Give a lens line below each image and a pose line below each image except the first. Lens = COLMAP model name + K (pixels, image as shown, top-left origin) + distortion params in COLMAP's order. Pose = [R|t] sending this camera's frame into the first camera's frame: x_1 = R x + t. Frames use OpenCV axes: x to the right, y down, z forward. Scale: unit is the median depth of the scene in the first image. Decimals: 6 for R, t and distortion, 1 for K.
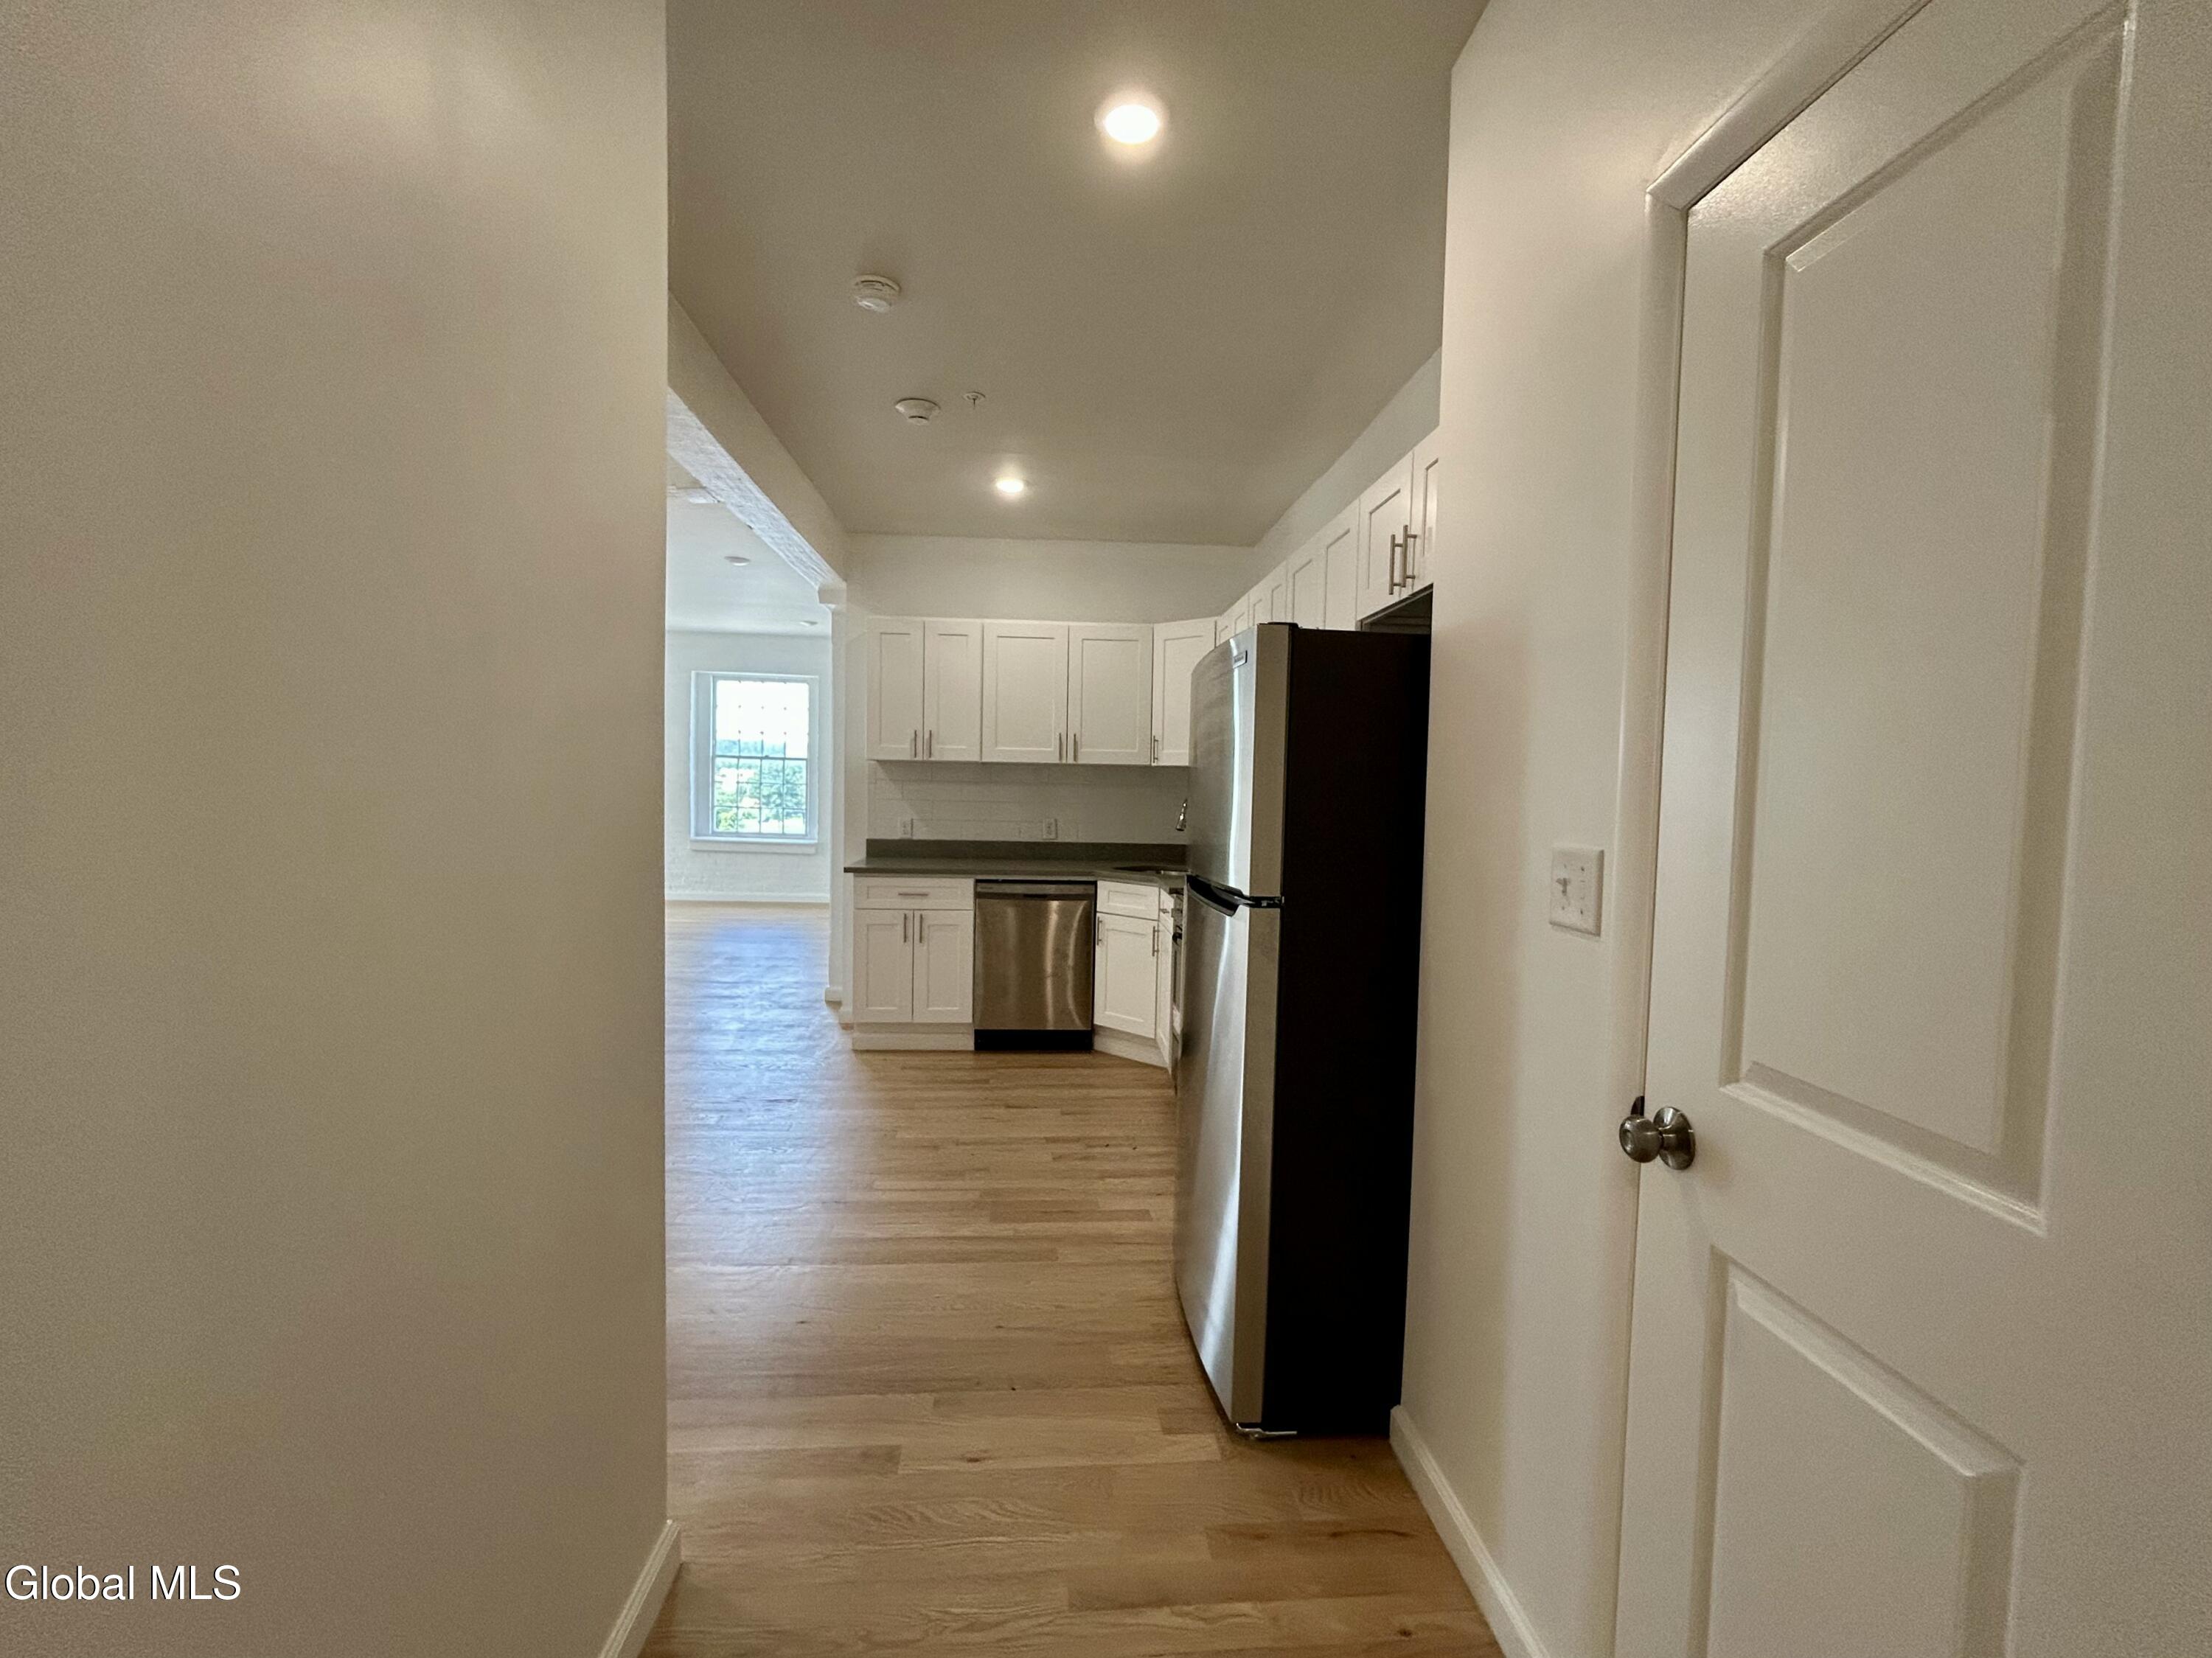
lens RADIAL K [[900.5, 0, 1073.8], [0, 900.5, 833.1], [0, 0, 1]] dist [0.009276, -0.001431]
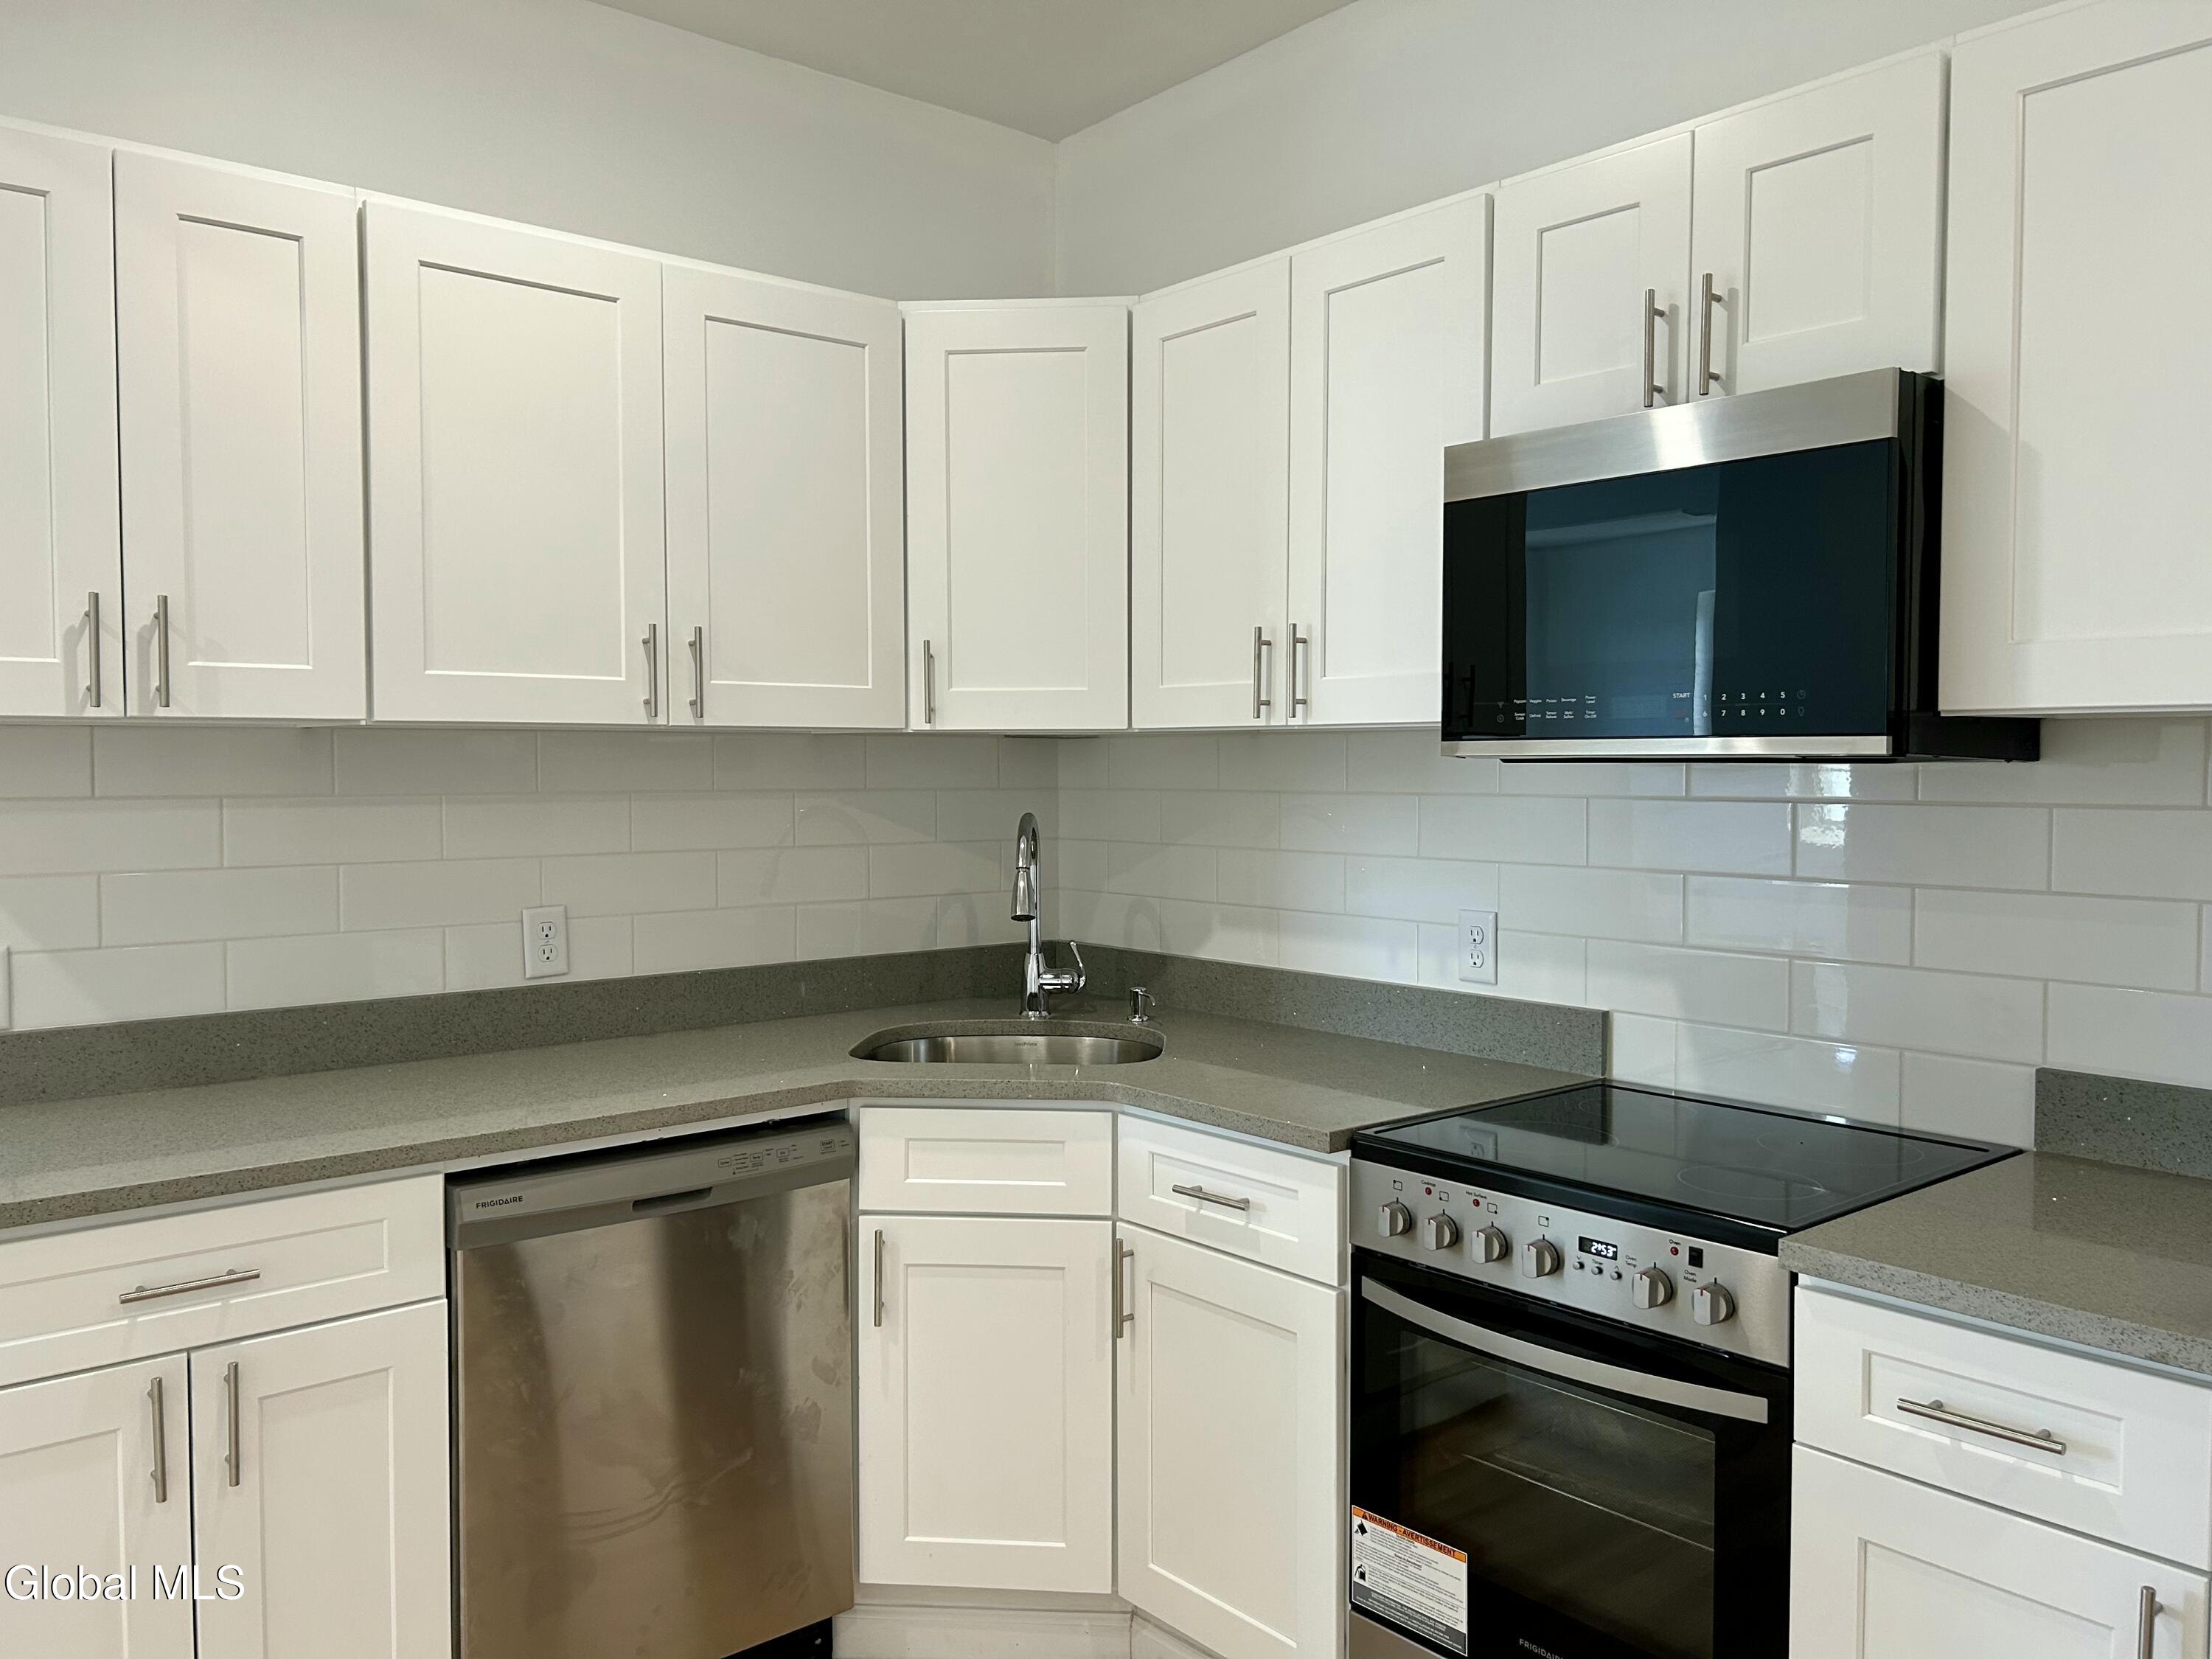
lens RADIAL K [[1673.9, 0, 1084.7], [0, 1673.9, 828.5], [0, 0, 1]] dist [0.055720, -0.049382]
pose [[0.807083, -0.046608, 0.588596, -0.396627], [0.055185, 0.998470, 0.003394, -0.065188], [-0.587854, 0.029743, 0.808420, 0.810927]]
